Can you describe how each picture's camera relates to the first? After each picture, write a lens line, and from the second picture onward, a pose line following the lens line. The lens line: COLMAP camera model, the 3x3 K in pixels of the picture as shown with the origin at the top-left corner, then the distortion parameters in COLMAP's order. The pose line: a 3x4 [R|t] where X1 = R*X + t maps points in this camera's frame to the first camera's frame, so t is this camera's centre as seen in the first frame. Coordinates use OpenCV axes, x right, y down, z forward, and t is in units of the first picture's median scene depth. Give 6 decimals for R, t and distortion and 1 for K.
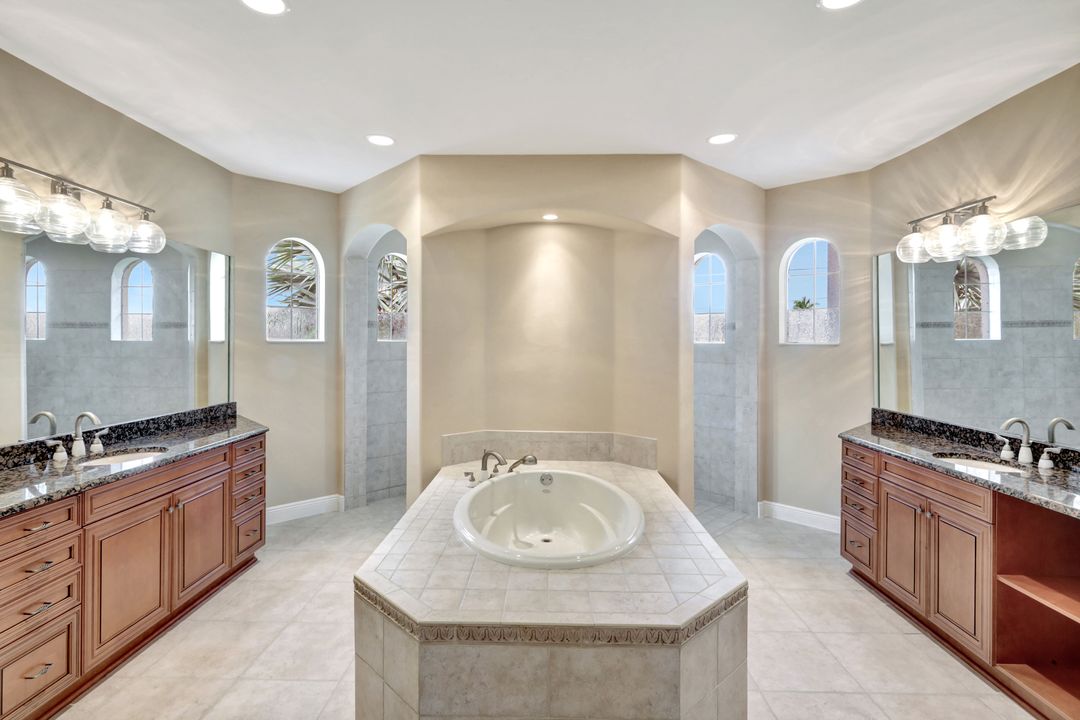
lens RADIAL K [[527.8, 0, 536.6], [0, 527.8, 337.9], [0, 0, 1]] dist [0.009689, 0.001861]
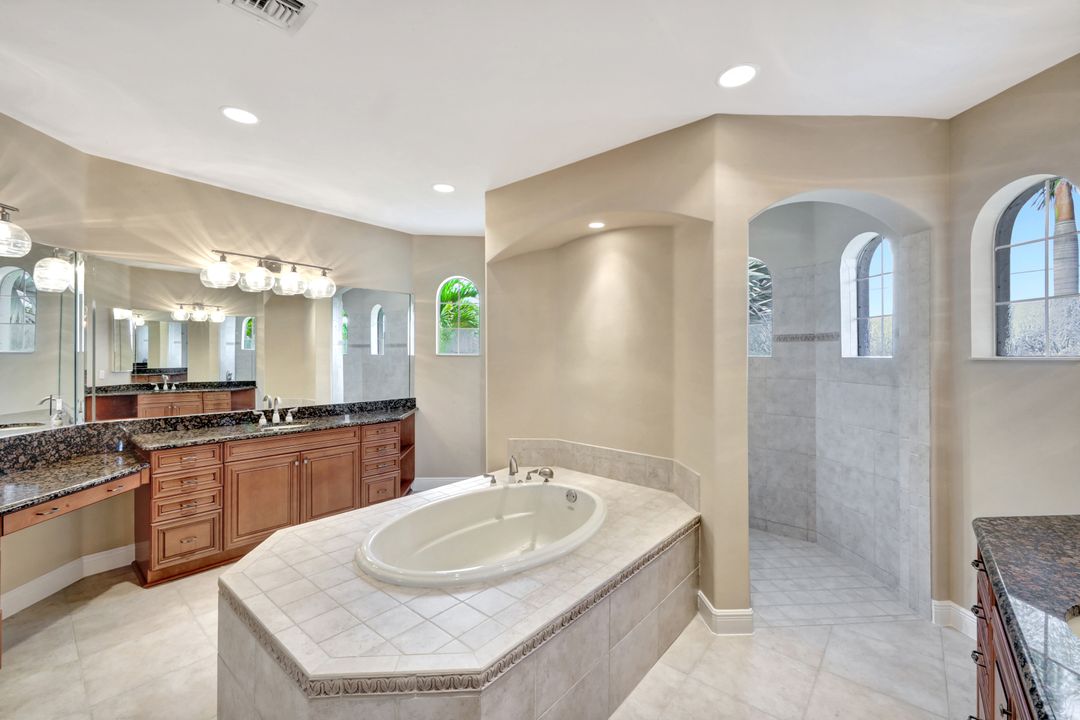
lens RADIAL K [[448.9, 0, 538.3], [0, 448.9, 354.3], [0, 0, 1]] dist [0.002942, 0.003546]
pose [[0.773157, -0.001520, -0.634213, 0.473056], [0.000359, 0.999998, -0.001959, 0.008202], [0.634215, 0.001287, 0.773156, 0.306127]]
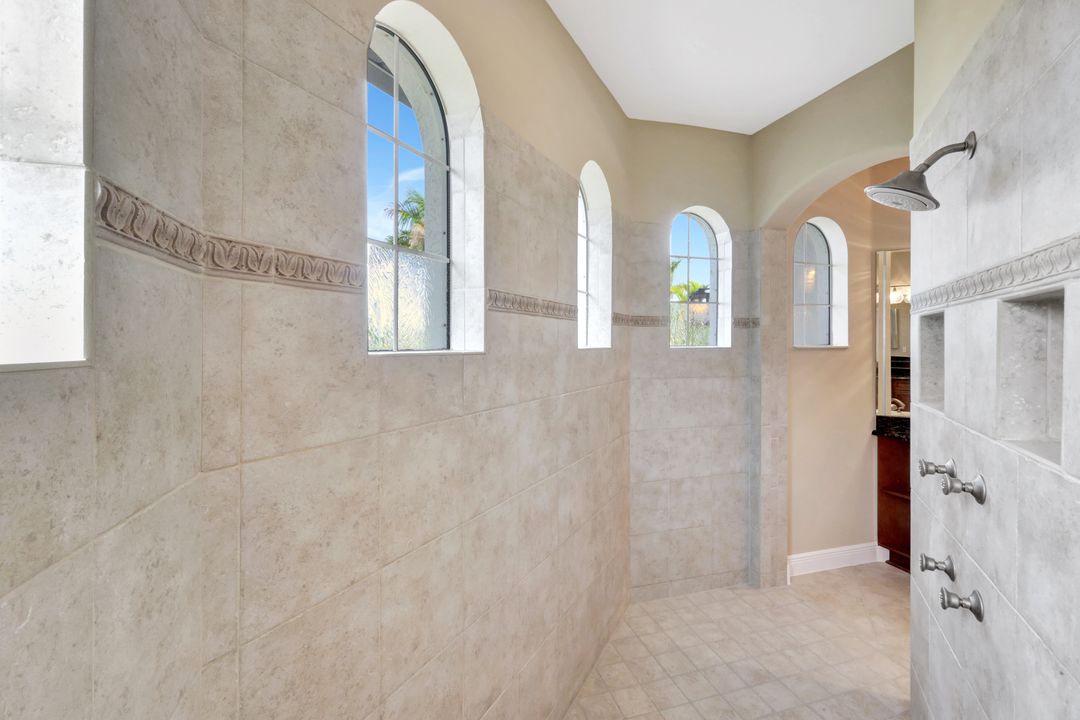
lens RADIAL K [[448.9, 0, 541.4], [0, 448.9, 351.2], [0, 0, 1]] dist [0.002942, 0.003546]
pose [[0.465107, -0.006865, 0.885228, -0.342709], [0.007927, 0.999962, 0.003590, 0.013509], [-0.885219, 0.005348, 0.465144, 1.204289]]
